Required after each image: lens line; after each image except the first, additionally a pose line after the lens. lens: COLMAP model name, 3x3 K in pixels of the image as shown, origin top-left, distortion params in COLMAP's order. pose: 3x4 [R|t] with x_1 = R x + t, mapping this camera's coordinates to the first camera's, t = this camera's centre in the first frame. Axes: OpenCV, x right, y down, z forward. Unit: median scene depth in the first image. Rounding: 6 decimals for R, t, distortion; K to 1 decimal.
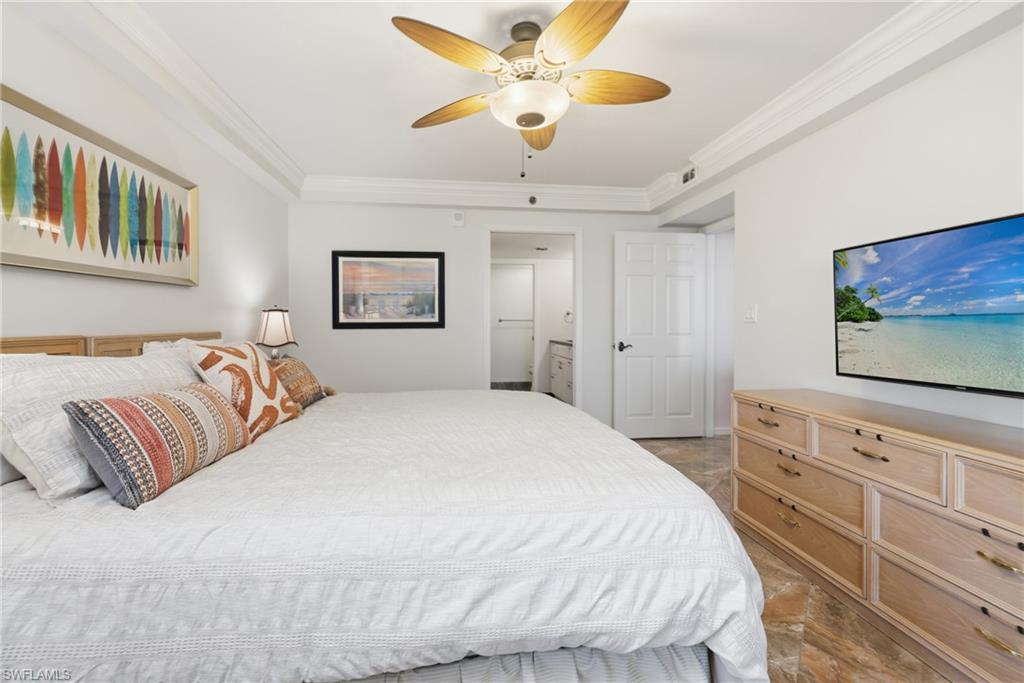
lens RADIAL K [[439.3, 0, 519.6], [0, 439.3, 331.8], [0, 0, 1]] dist [-0.002593, 0.002670]
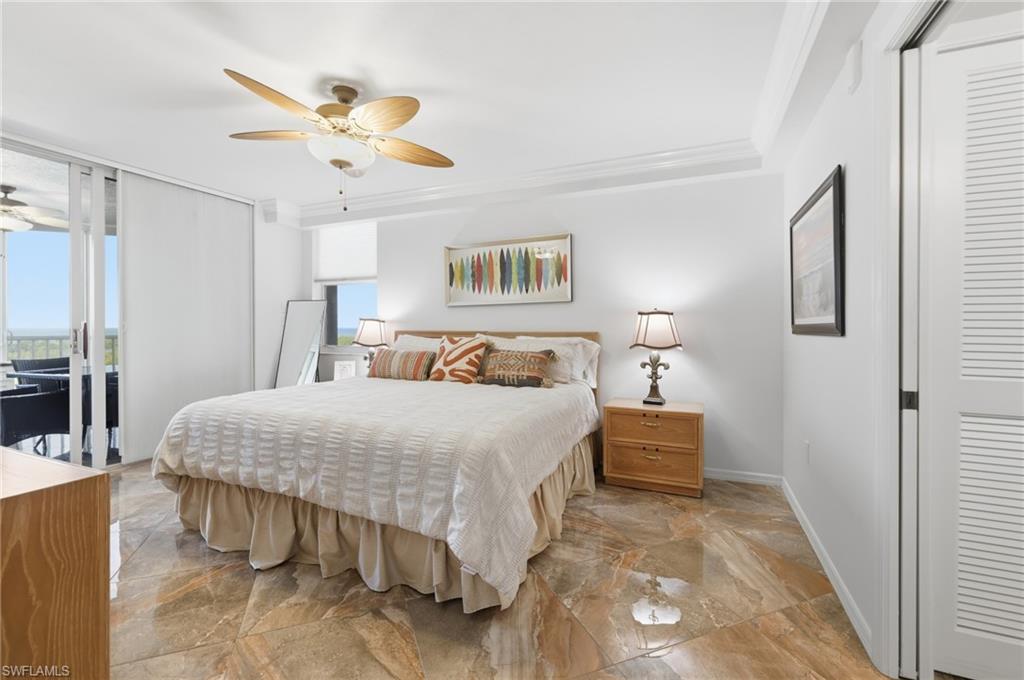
lens RADIAL K [[439.3, 0, 514.3], [0, 439.3, 330.2], [0, 0, 1]] dist [-0.002593, 0.002670]
pose [[-0.507502, 0.007263, -0.861620, 0.810983], [-0.014277, 0.999756, 0.016837, -0.035729], [0.861532, 0.020846, -0.507275, 2.012137]]
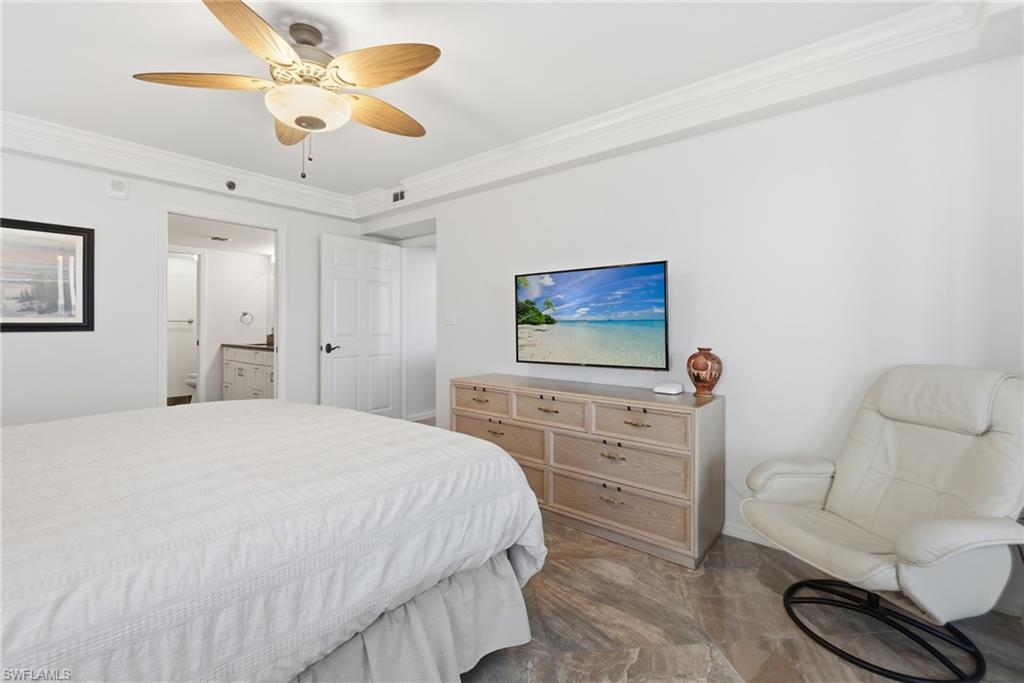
lens RADIAL K [[439.3, 0, 502.6], [0, 439.3, 331.6], [0, 0, 1]] dist [-0.002593, 0.002670]
pose [[0.737509, -0.008546, 0.675283, -0.348769], [0.011269, 0.999936, 0.000347, -0.000057], [-0.675244, 0.007353, 0.737558, -0.035747]]
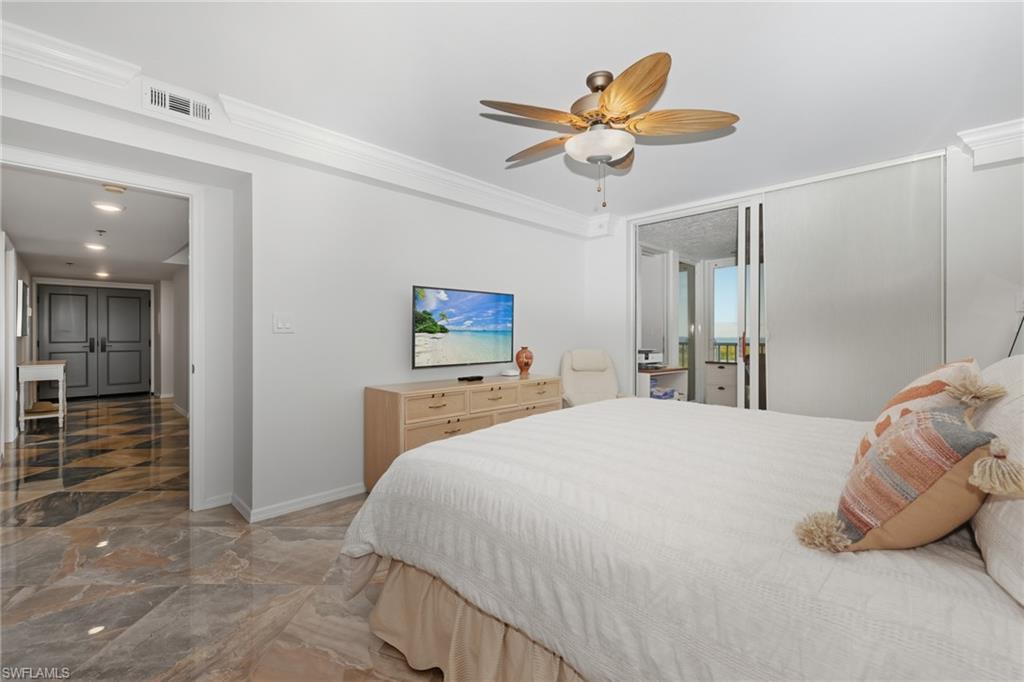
lens RADIAL K [[439.3, 0, 511.2], [0, 439.3, 337.3], [0, 0, 1]] dist [-0.002593, 0.002670]
pose [[-0.612301, -0.006199, 0.790601, -0.773052], [0.010960, 0.999807, 0.016328, -0.031733], [-0.790549, 0.018663, -0.612114, 1.839956]]
